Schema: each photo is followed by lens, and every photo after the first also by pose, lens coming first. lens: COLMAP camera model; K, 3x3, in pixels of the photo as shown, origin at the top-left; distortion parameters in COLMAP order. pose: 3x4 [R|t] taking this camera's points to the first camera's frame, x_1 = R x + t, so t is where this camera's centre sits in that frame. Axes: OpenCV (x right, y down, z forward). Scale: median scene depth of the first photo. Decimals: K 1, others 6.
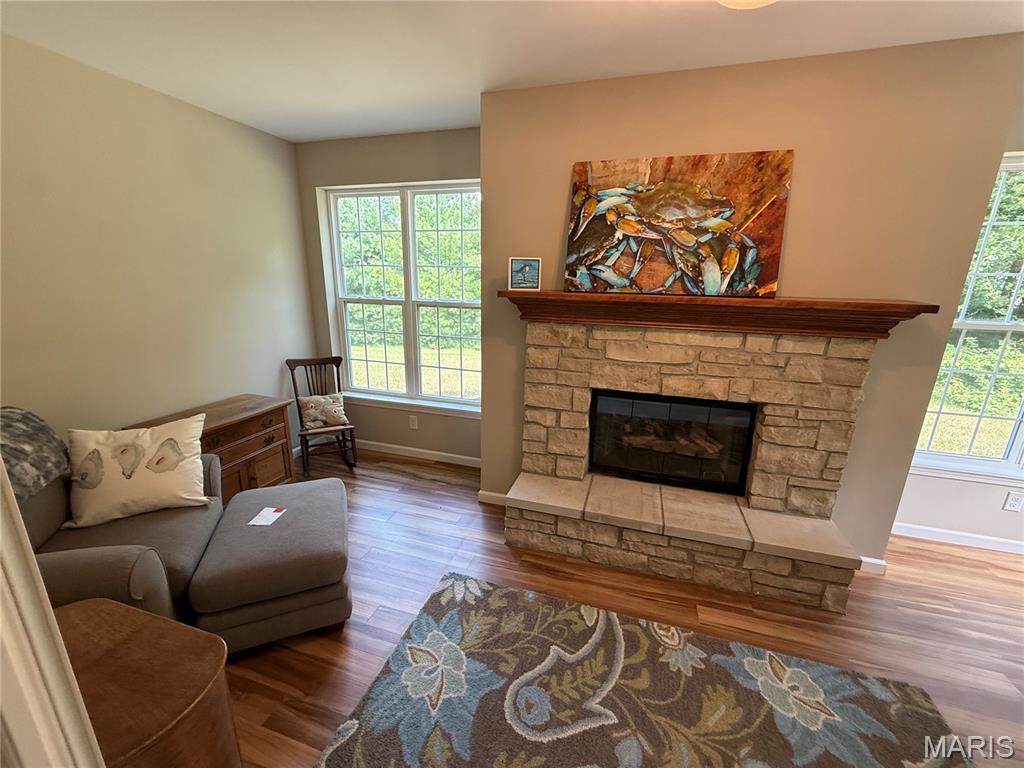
lens RADIAL K [[409.1, 0, 512.1], [0, 409.1, 385.6], [0, 0, 1]] dist [0.000946, -0.000509]
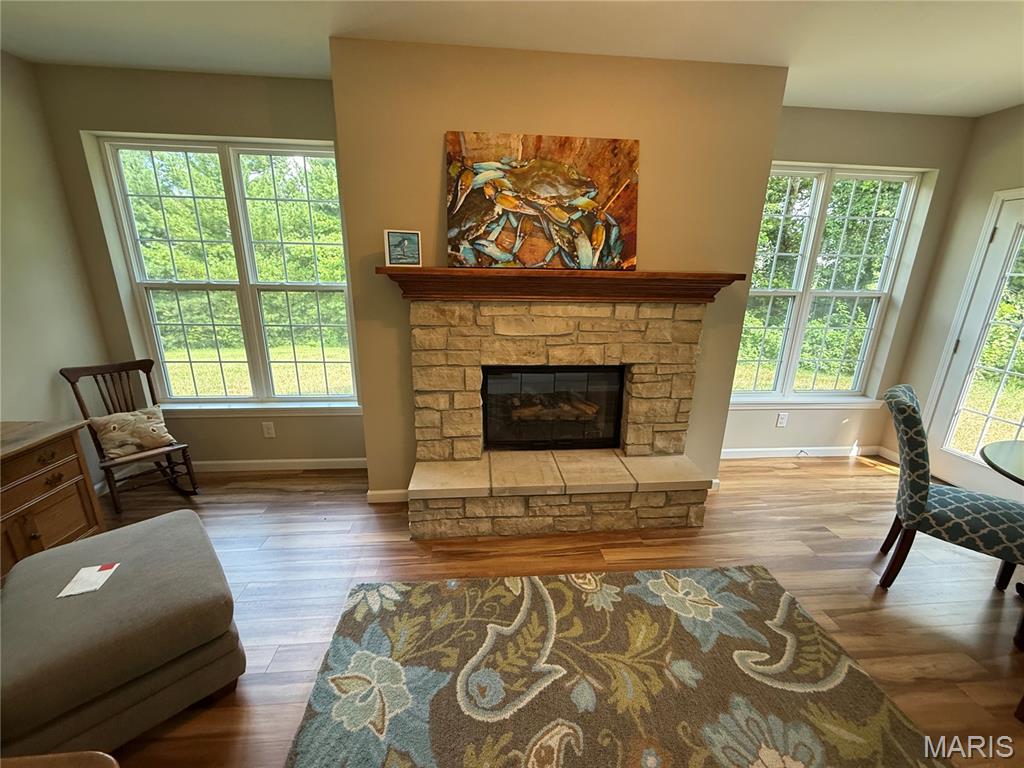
lens RADIAL K [[409.1, 0, 512.3], [0, 409.1, 385.7], [0, 0, 1]] dist [0.000946, -0.000509]
pose [[0.926236, -0.108007, 0.361140, -0.117578], [0.098572, 0.994134, 0.044504, 0.019733], [-0.363829, -0.005623, 0.931449, 0.051659]]
